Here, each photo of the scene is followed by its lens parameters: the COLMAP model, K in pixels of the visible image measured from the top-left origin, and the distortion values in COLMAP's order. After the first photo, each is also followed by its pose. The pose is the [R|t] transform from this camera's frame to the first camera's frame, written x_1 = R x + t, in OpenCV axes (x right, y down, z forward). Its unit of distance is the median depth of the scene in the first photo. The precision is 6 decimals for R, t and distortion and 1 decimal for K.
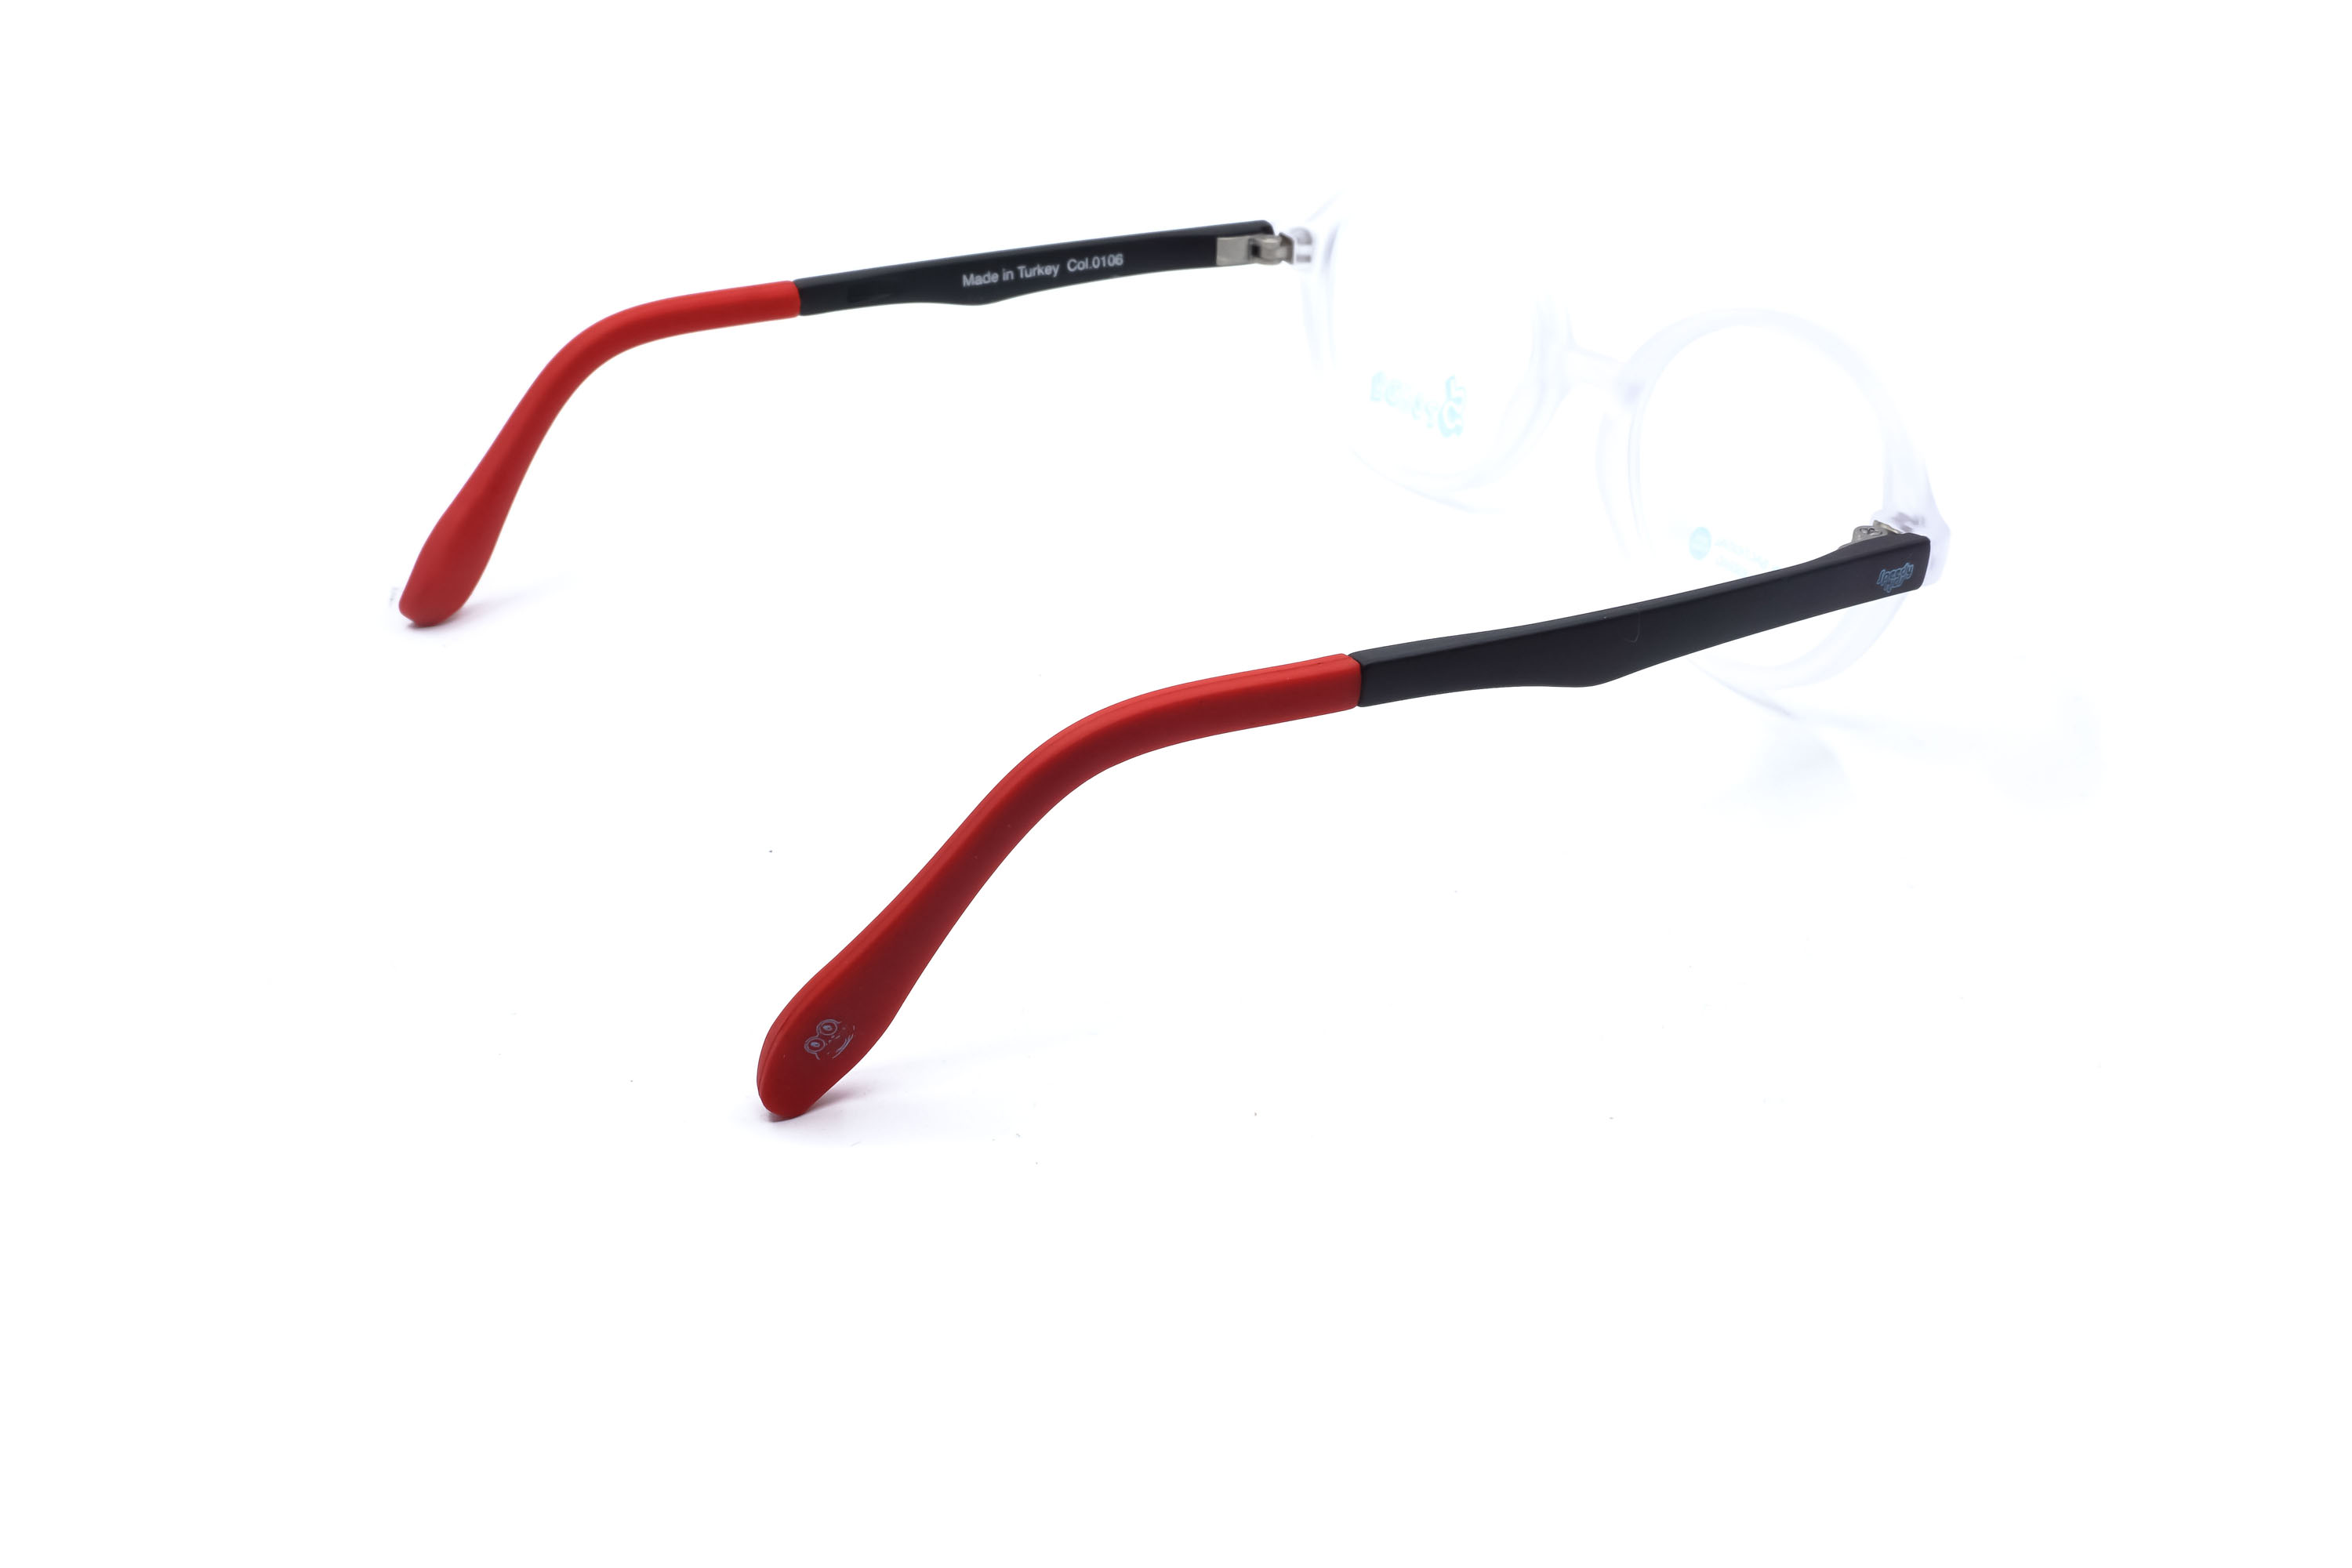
lens RADIAL K [[2439.0, 0, 1176.0], [0, 2439.0, 784.0], [0, 0, 1]] dist [0.009524, -0.004932]
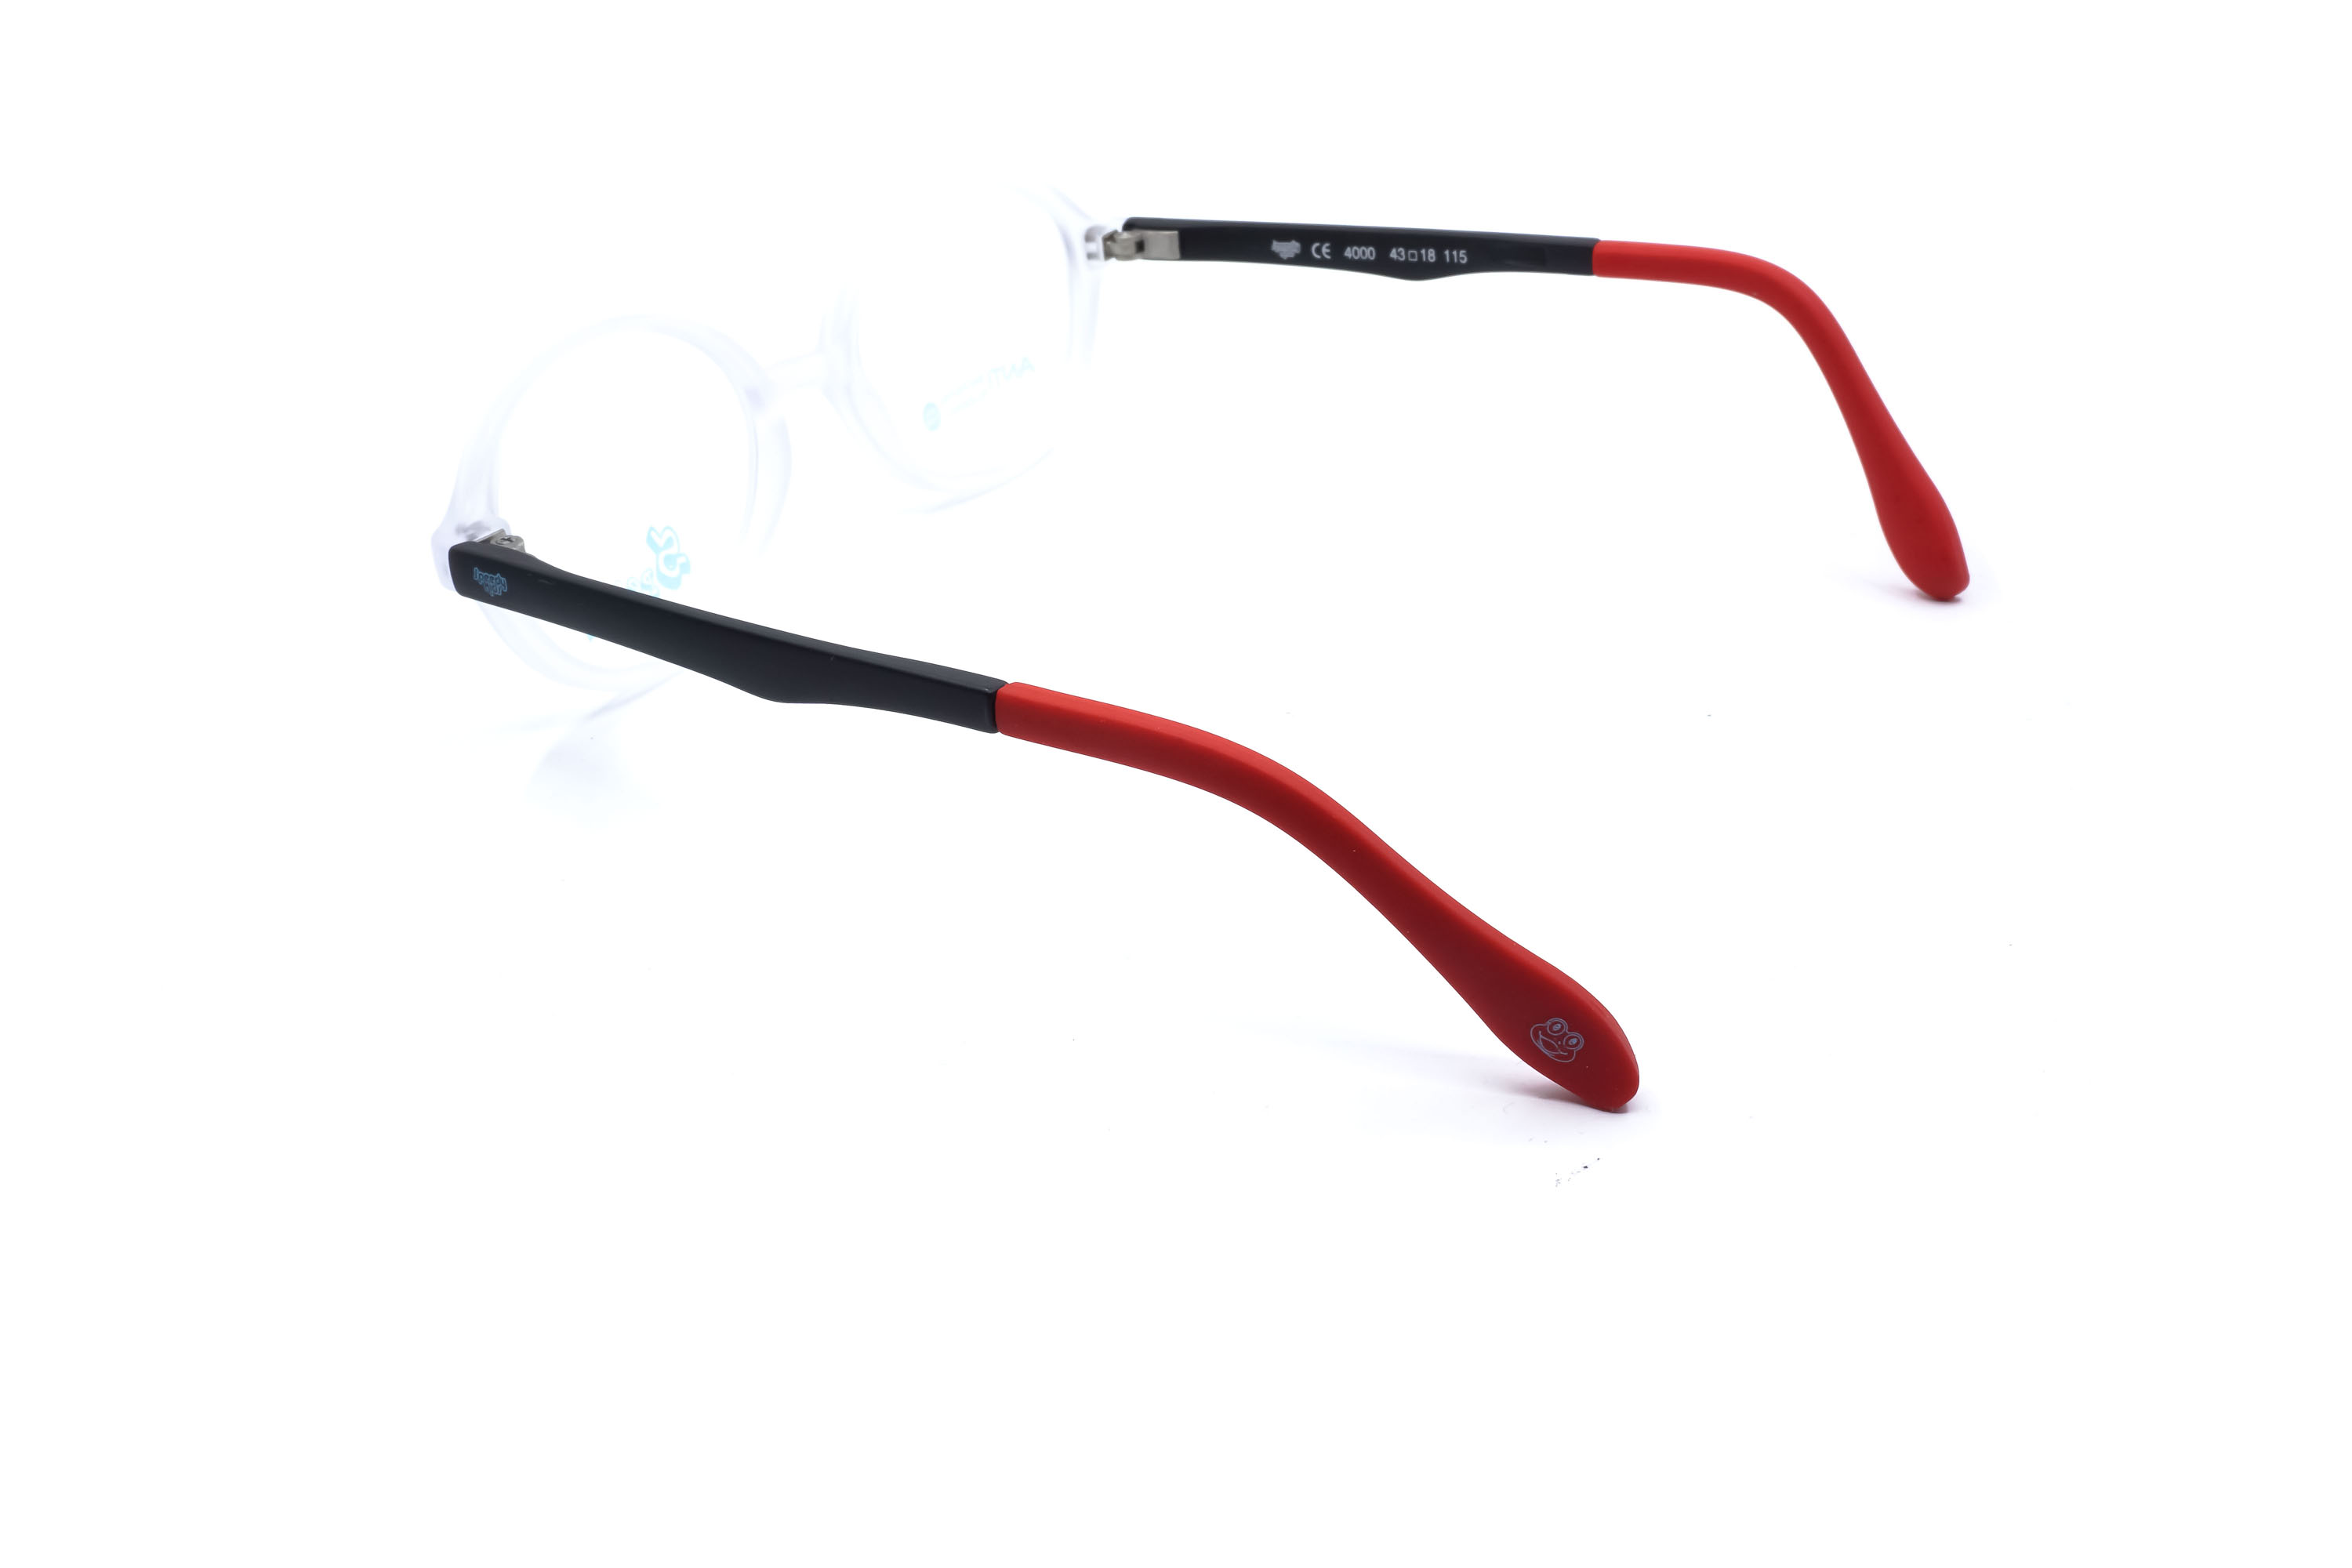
lens RADIAL K [[2439.0, 0, 1176.0], [0, 2439.0, 784.0], [0, 0, 1]] dist [0.009524, -0.004932]
pose [[-0.499656, -0.402640, 0.766958, -0.686159], [0.449519, 0.636328, 0.626913, -0.568970], [-0.740457, 0.658003, -0.136951, 1.029905]]
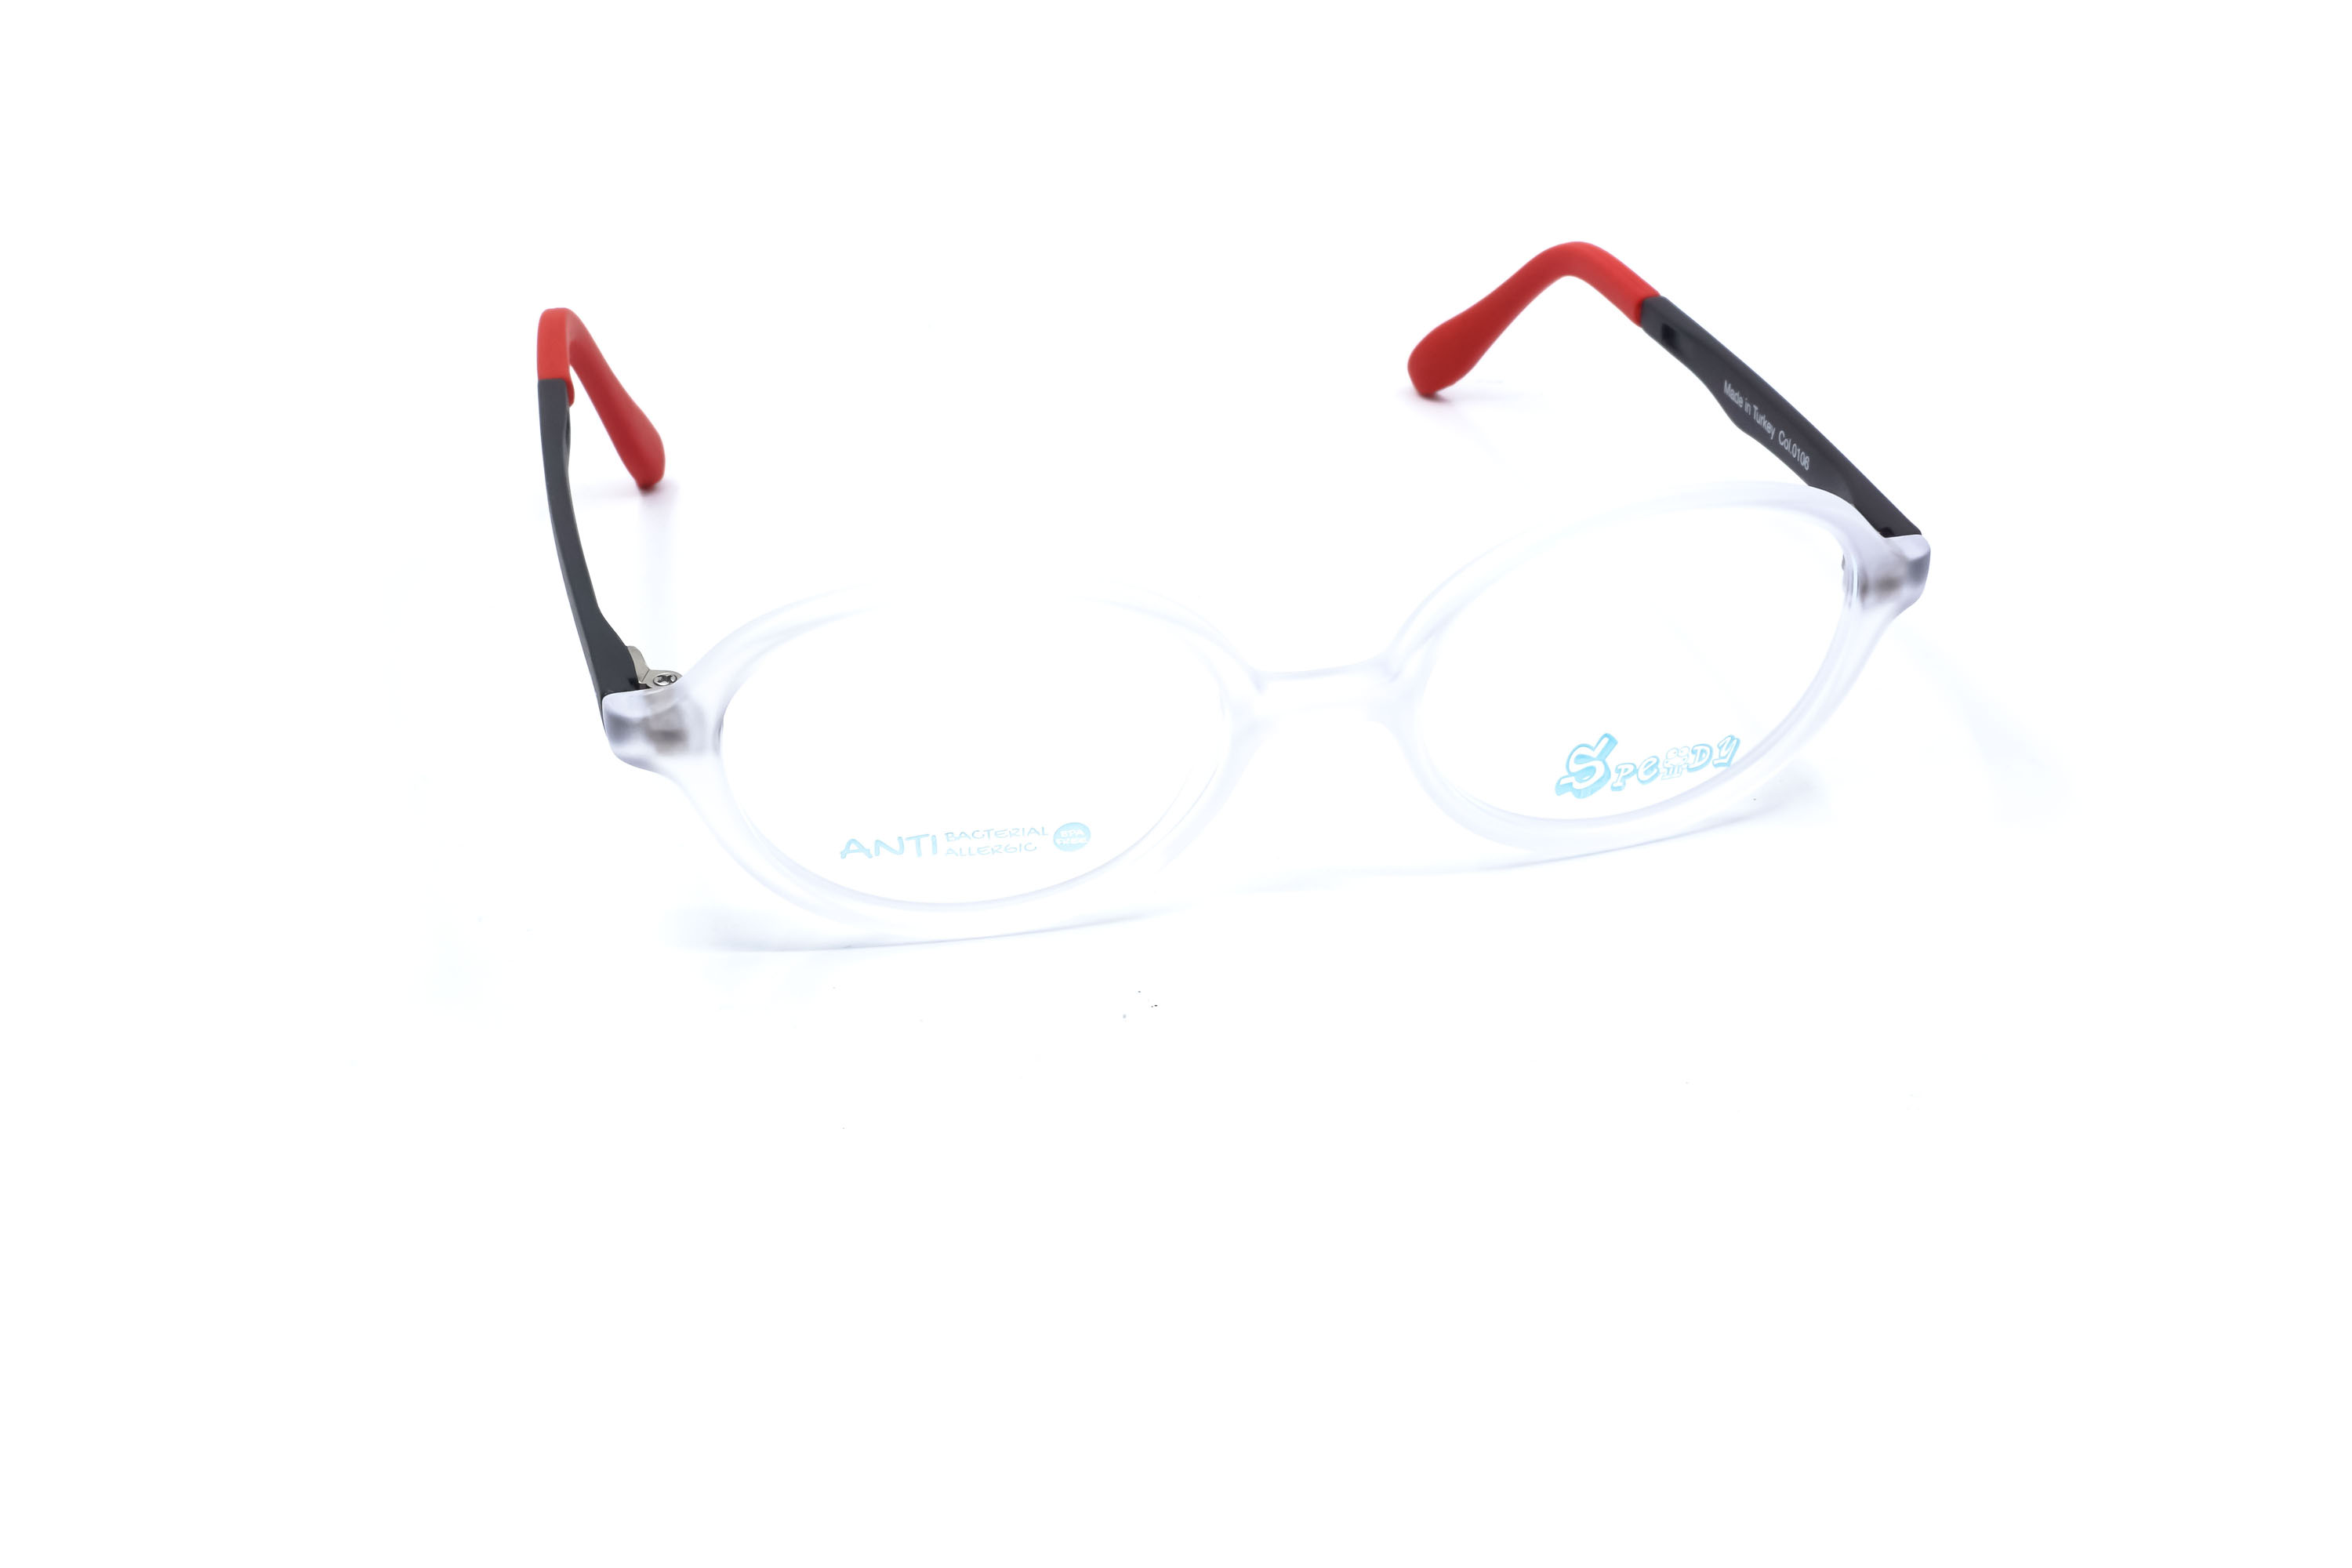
lens RADIAL K [[2420.1, 0, 1176.0], [0, 2420.1, 784.0], [0, 0, 1]] dist [0.008700, 0.010950]
pose [[-0.263521, 0.490157, -0.830845, 0.747085], [-0.459477, 0.693532, 0.554882, -0.493168], [0.848196, 0.527978, 0.042456, 0.863251]]
